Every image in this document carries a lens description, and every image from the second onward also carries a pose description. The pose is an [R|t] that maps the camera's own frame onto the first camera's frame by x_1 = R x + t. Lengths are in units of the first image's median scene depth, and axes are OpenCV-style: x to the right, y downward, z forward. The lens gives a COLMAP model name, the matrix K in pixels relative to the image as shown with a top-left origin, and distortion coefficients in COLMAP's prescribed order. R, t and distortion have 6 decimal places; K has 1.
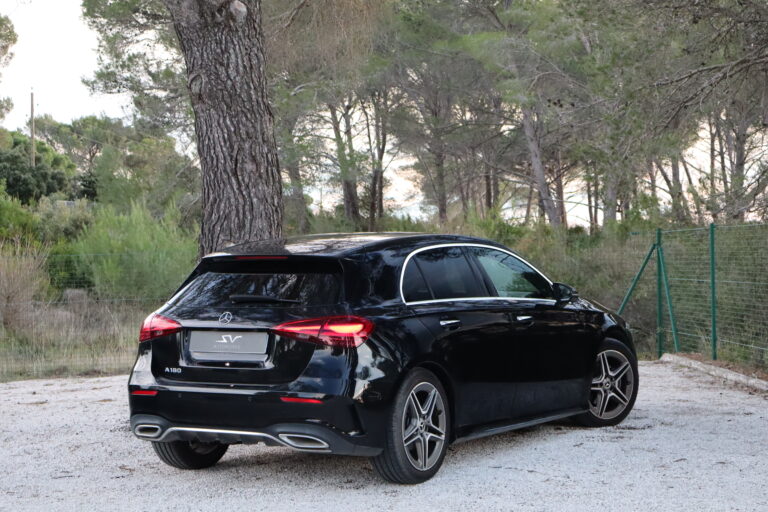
lens RADIAL K [[1575.0, 0, 384.0], [0, 1575.0, 256.7], [0, 0, 1]] dist [0.168811, 0.000000]
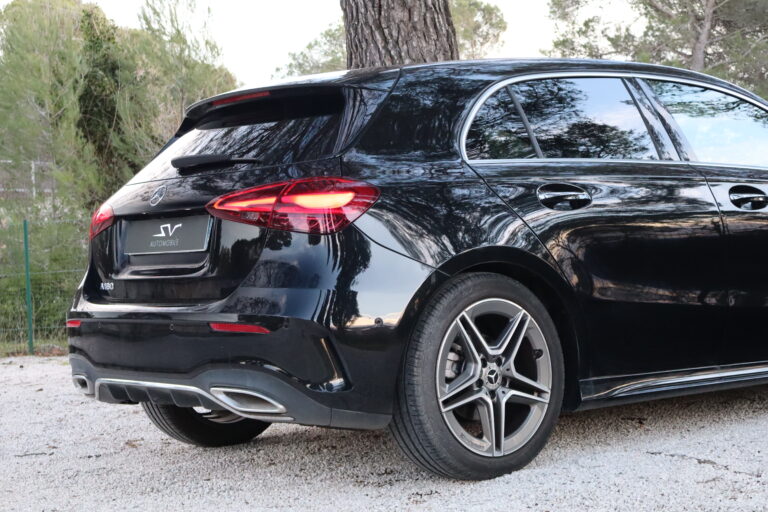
lens RADIAL K [[1487.6, 0, 383.8], [0, 1487.6, 255.7], [0, 0, 1]] dist [0.030806, 0.000000]
pose [[0.937841, -0.027259, -0.345992, 0.132844], [0.029140, 0.999575, 0.000233, 0.048924], [0.345839, -0.010301, 0.938237, 0.382010]]
